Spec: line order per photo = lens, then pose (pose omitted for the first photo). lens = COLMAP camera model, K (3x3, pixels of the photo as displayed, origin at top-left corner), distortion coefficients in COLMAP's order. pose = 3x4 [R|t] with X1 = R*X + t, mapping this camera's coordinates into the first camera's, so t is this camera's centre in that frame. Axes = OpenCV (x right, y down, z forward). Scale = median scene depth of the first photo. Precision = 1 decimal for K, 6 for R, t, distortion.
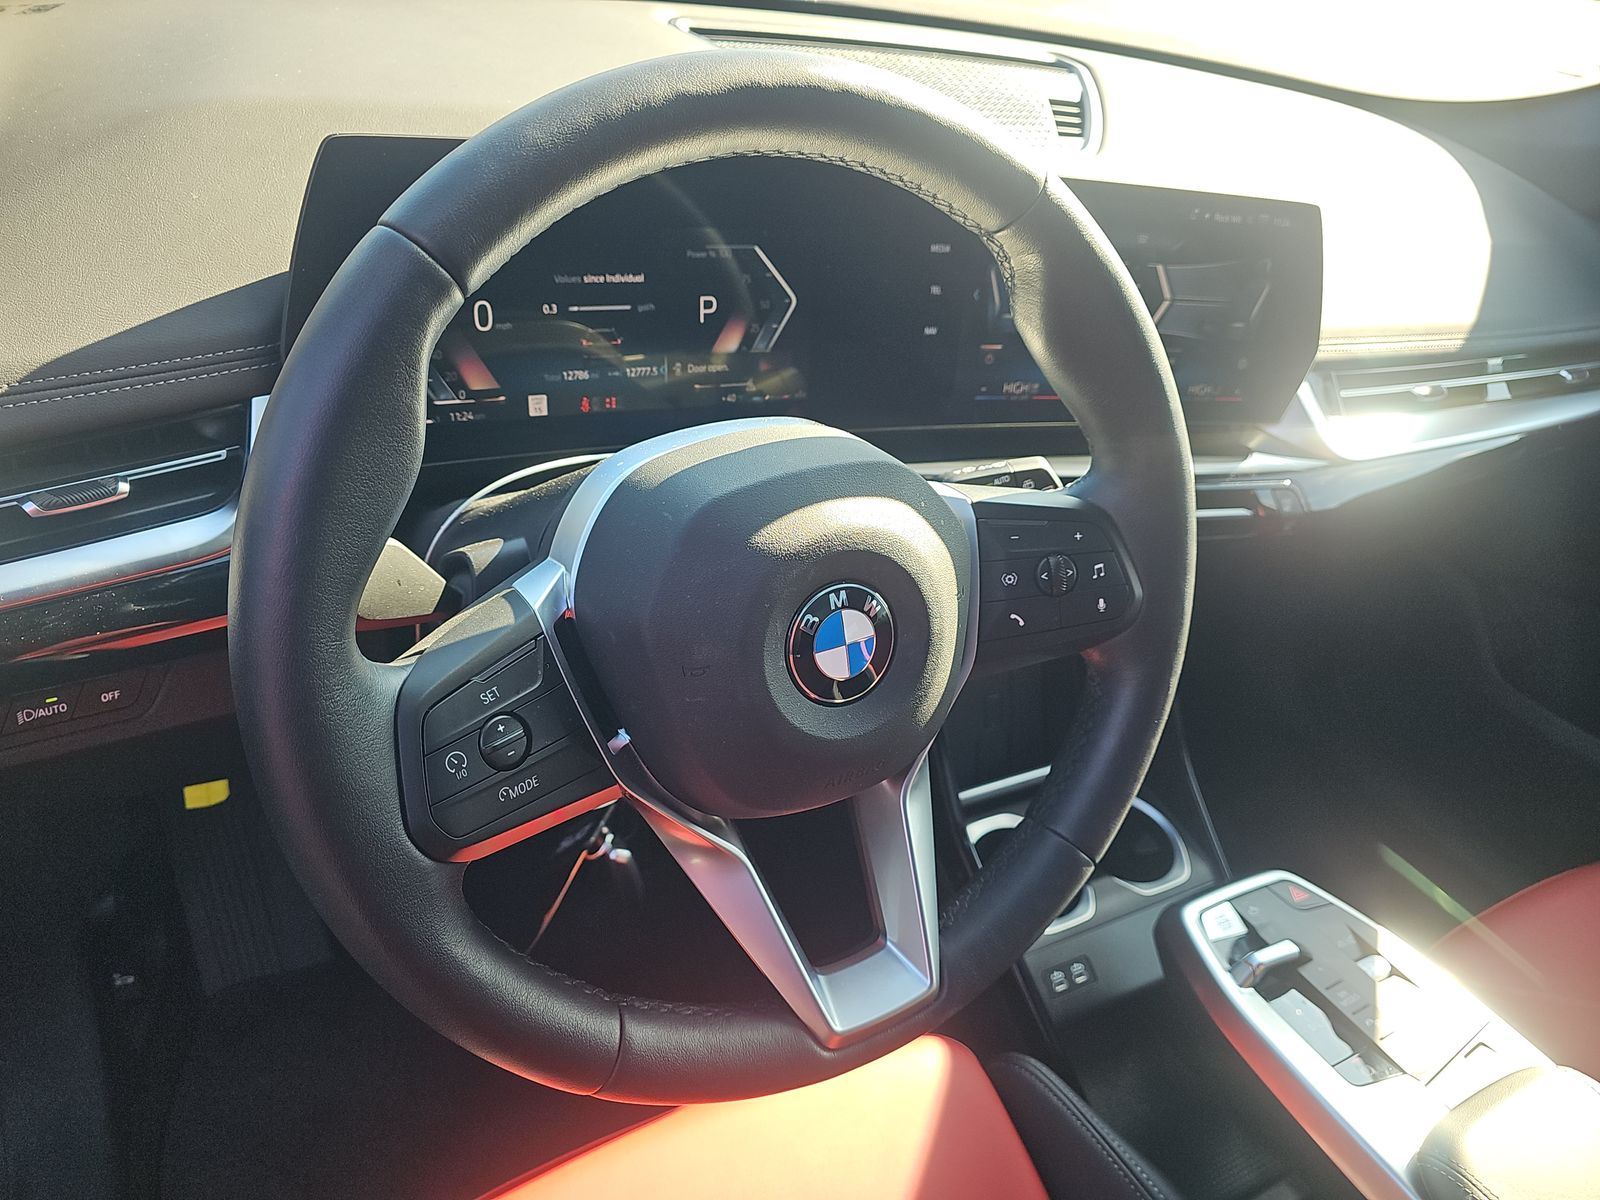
lens RADIAL K [[1088.9, 0, 797.7], [0, 1088.9, 602.9], [0, 0, 1]] dist [0.016262, -0.007140]
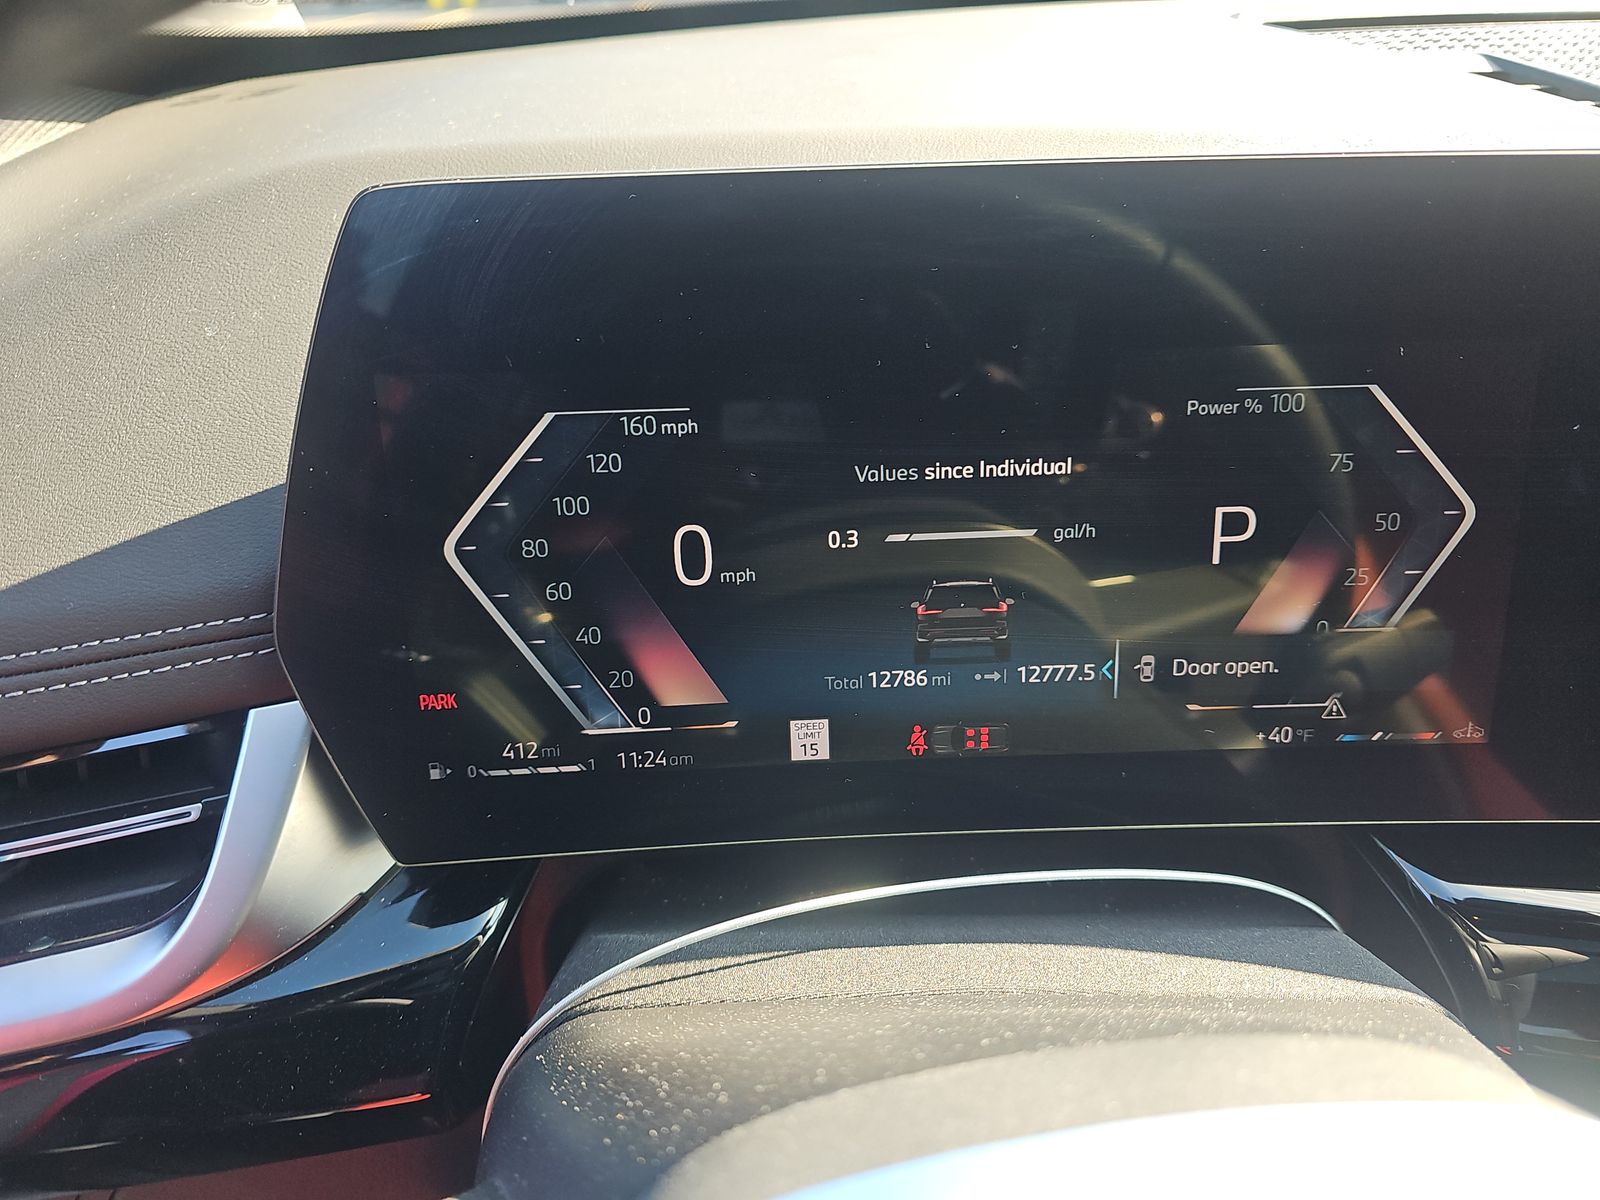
lens RADIAL K [[1036.6, 0, 794.7], [0, 1036.6, 601.6], [0, 0, 1]] dist [0.029707, -0.007844]
pose [[0.874062, 0.060236, -0.482066, -0.036885], [-0.119133, 0.988562, -0.092482, -0.196794], [0.470981, 0.138265, 0.871240, 0.606789]]
